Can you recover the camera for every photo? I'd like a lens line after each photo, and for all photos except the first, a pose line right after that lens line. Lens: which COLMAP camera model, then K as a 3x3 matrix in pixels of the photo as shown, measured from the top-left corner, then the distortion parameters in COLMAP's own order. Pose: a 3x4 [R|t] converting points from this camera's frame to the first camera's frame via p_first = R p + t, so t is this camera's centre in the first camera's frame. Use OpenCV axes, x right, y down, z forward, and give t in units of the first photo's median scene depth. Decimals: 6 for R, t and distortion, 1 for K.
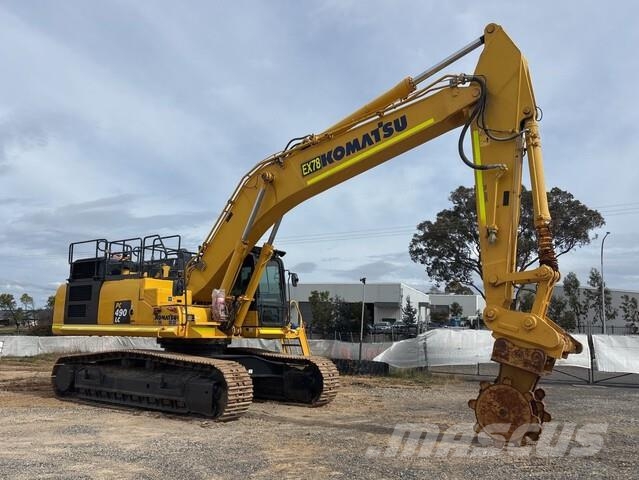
lens RADIAL K [[568.9, 0, 318.9], [0, 568.9, 254.1], [0, 0, 1]] dist [0.091255, -0.176176]
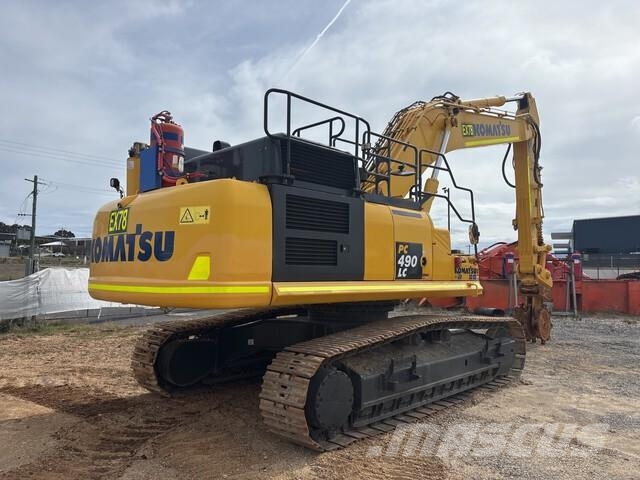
lens RADIAL K [[487.0, 0, 317.0], [0, 487.0, 241.4], [0, 0, 1]] dist [0.065937, -0.095107]
pose [[0.127797, 0.043672, 0.990838, -0.961267], [-0.143990, 0.989262, -0.025031, 0.118661], [-0.981292, -0.139472, 0.132713, 1.129411]]
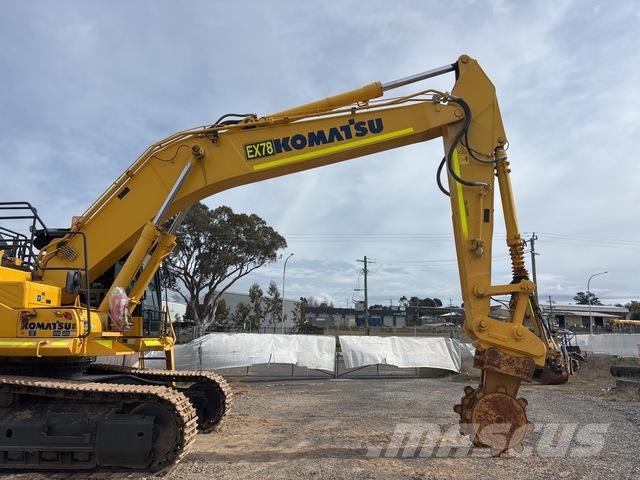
lens RADIAL K [[487.0, 0, 317.0], [0, 487.0, 241.4], [0, 0, 1]] dist [0.065937, -0.095107]
pose [[0.802314, 0.100374, 0.588402, -0.367055], [-0.071944, 0.994835, -0.071608, 0.031402], [-0.592551, 0.015120, 0.805391, 0.353142]]
